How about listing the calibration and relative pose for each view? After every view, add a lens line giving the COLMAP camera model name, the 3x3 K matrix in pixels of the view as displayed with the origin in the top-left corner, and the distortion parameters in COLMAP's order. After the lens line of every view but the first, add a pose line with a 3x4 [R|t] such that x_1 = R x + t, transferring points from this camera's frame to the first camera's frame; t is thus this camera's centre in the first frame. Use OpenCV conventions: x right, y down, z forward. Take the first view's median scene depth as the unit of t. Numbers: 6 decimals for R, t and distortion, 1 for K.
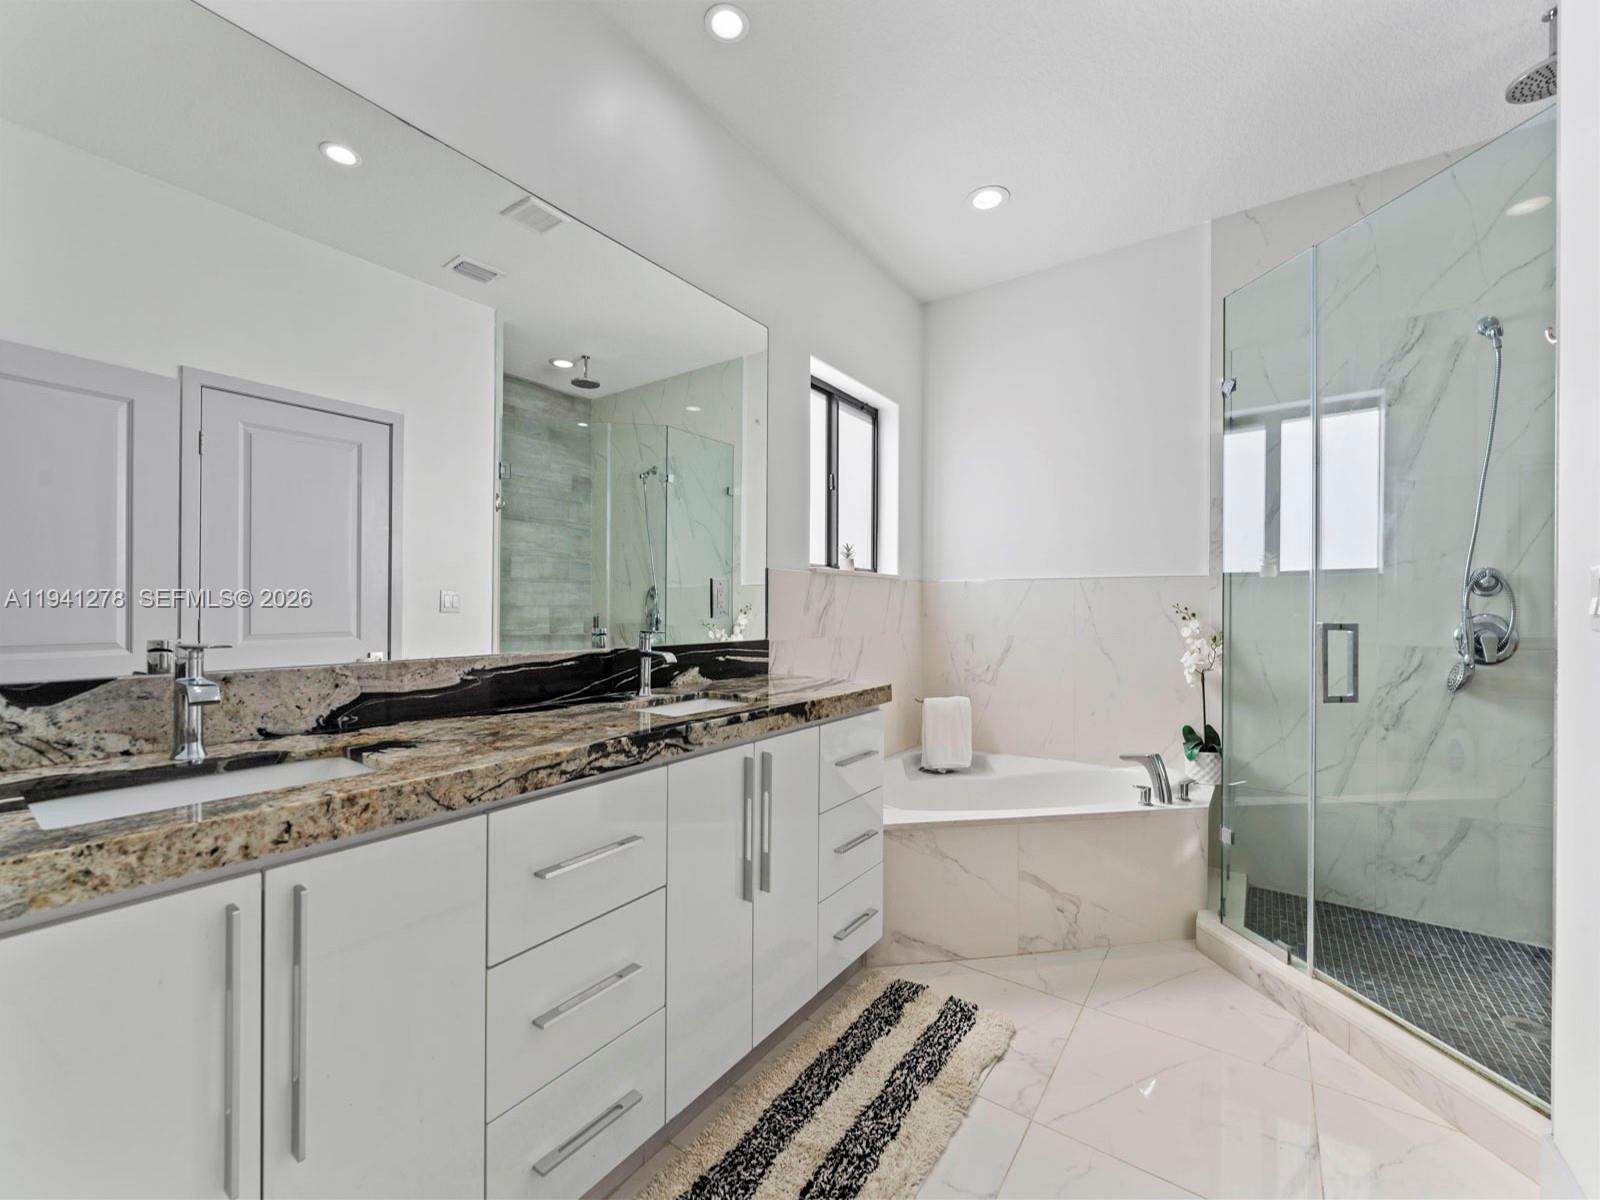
lens RADIAL K [[648.2, 0, 795.6], [0, 648.2, 615.2], [0, 0, 1]] dist [0.000959, -0.000770]
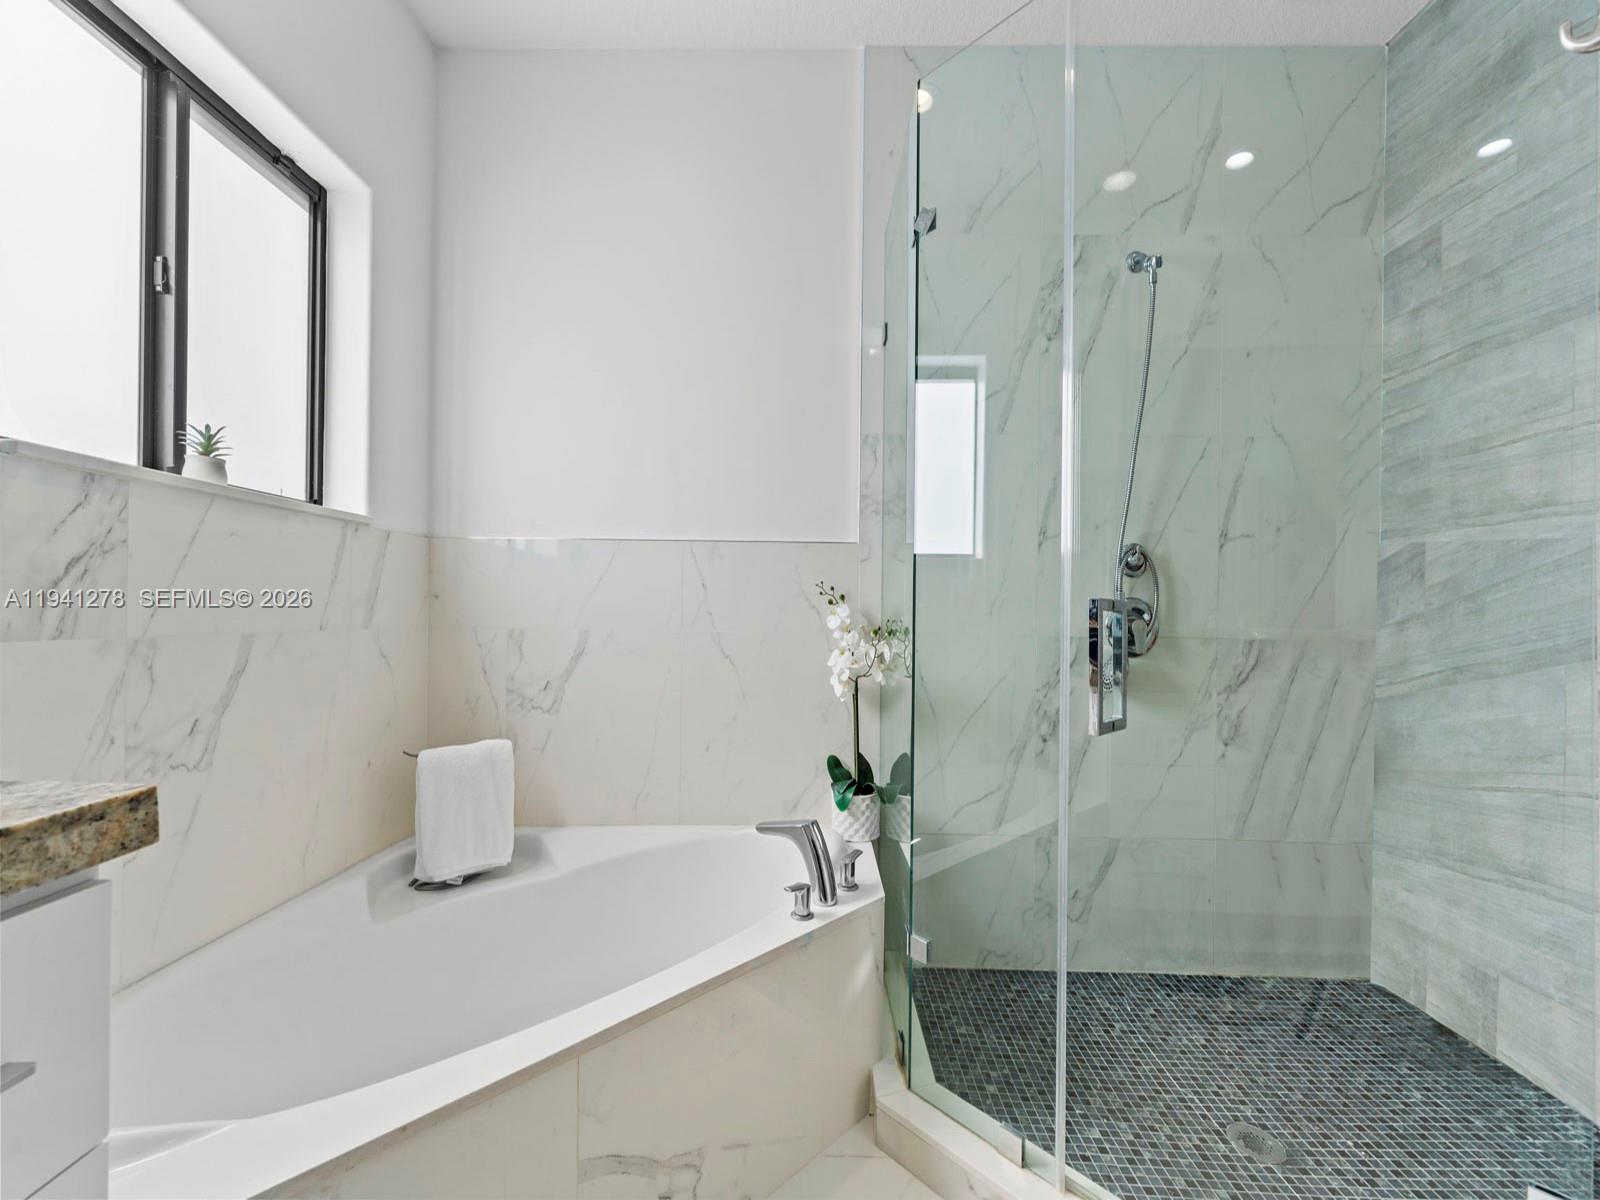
lens RADIAL K [[648.2, 0, 794.5], [0, 648.2, 614.0], [0, 0, 1]] dist [0.000959, -0.000770]
pose [[0.823530, 0.004200, 0.567257, 0.176468], [-0.005153, 0.999987, 0.000076, 0.017932], [-0.567250, -0.002985, 0.823541, 0.458291]]
